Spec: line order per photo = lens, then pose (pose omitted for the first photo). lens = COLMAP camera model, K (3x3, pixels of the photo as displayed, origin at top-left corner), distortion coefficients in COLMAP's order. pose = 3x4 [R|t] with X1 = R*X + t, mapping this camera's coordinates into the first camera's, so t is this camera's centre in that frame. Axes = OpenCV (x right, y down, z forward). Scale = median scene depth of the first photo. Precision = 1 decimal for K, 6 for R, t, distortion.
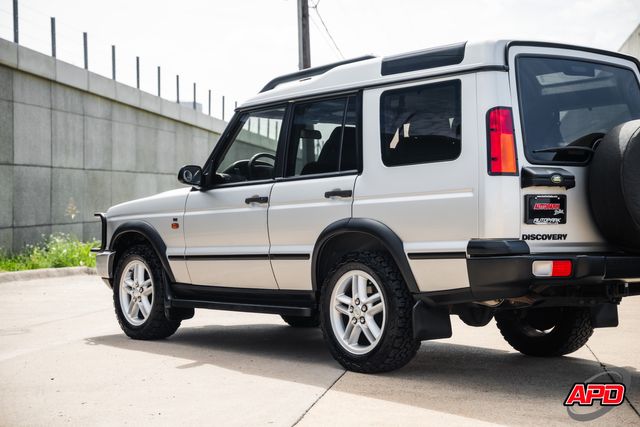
lens RADIAL K [[1262.7, 0, 285.5], [0, 1262.7, 201.2], [0, 0, 1]] dist [0.417005, 0.000000]
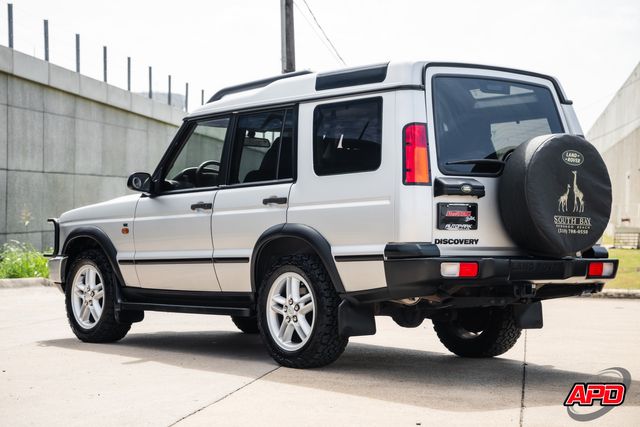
lens RADIAL K [[1440.6, 0, 273.5], [0, 1440.6, 199.3], [0, 0, 1]] dist [0.532476, 0.000000]
pose [[0.999982, 0.005879, -0.001361, 0.038947], [-0.005888, 0.999960, -0.006746, 0.000931], [0.001321, 0.006754, 0.999976, -0.200209]]
